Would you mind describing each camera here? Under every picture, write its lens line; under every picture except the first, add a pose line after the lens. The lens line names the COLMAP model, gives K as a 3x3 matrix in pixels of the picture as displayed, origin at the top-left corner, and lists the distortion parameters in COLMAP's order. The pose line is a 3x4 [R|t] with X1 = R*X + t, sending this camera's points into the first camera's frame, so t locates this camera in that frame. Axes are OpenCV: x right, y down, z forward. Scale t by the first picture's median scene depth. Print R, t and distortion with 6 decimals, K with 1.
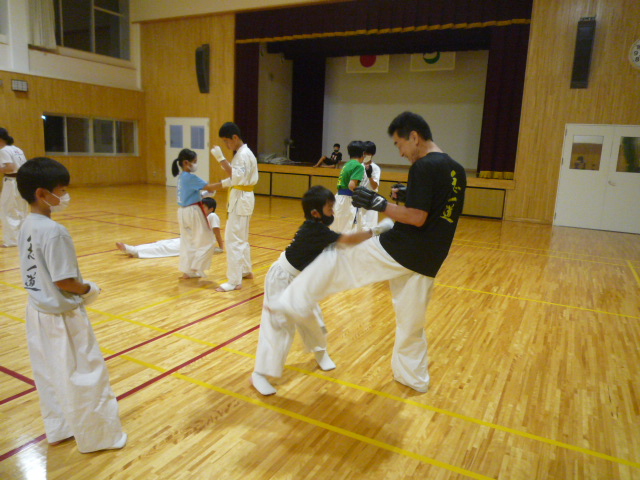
lens RADIAL K [[477.1, 0, 319.8], [0, 477.1, 249.9], [0, 0, 1]] dist [-0.026993, -0.000645]
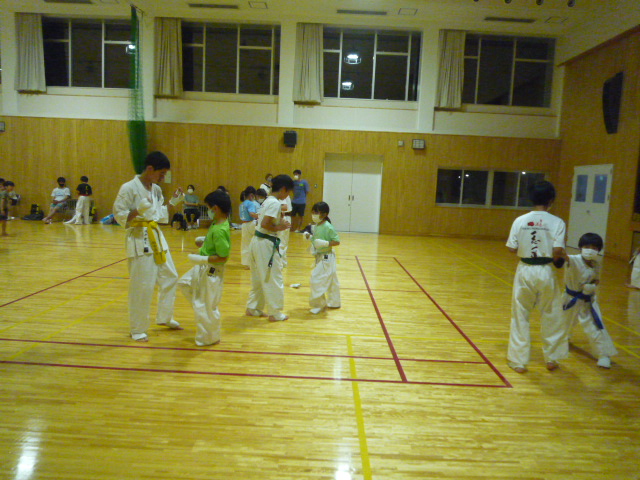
lens RADIAL K [[483.9, 0, 320.0], [0, 483.9, 240.0], [0, 0, 1]] dist [-0.000623, -0.037958]
pose [[0.457131, 0.078973, -0.885886, 0.268405], [-0.206400, 0.978277, -0.019296, -0.045024], [0.865119, 0.191668, 0.463501, 0.261115]]
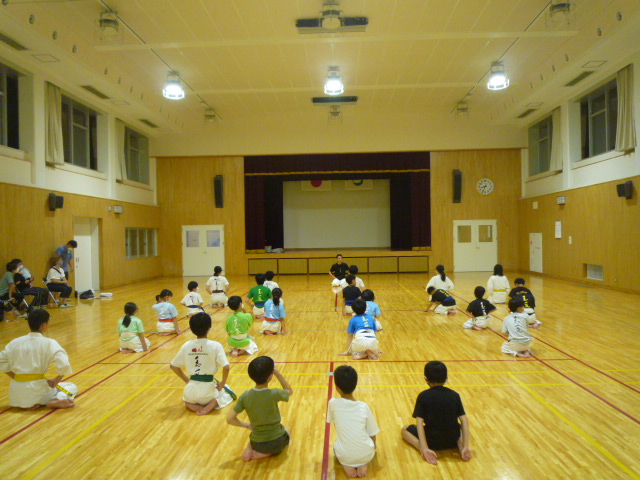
lens RADIAL K [[483.9, 0, 320.0], [0, 483.9, 240.0], [0, 0, 1]] dist [-0.000623, -0.037958]
pose [[0.901605, -0.064319, 0.427751, -0.626433], [0.145831, 0.976188, -0.160595, 0.041121], [-0.407236, 0.207173, 0.889516, -0.405070]]
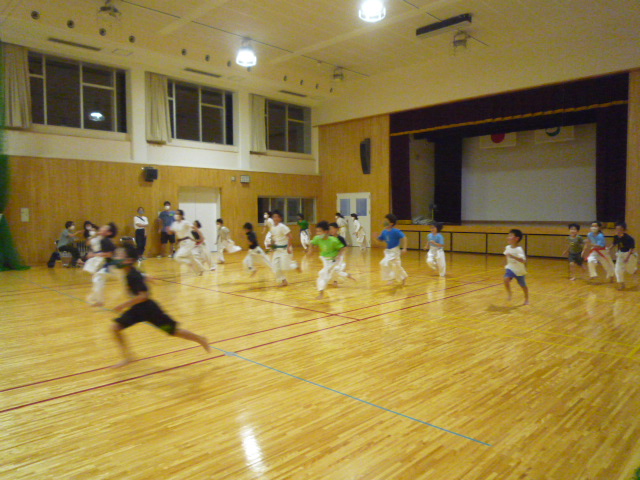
lens RADIAL K [[467.2, 0, 320.0], [0, 467.2, 240.0], [0, 0, 1]] dist [-0.008087, -0.052134]
pose [[0.955559, -0.035382, -0.292669, 0.006449], [-0.009786, 0.988417, -0.151446, 0.051280], [0.294637, 0.147580, 0.944145, -0.247652]]
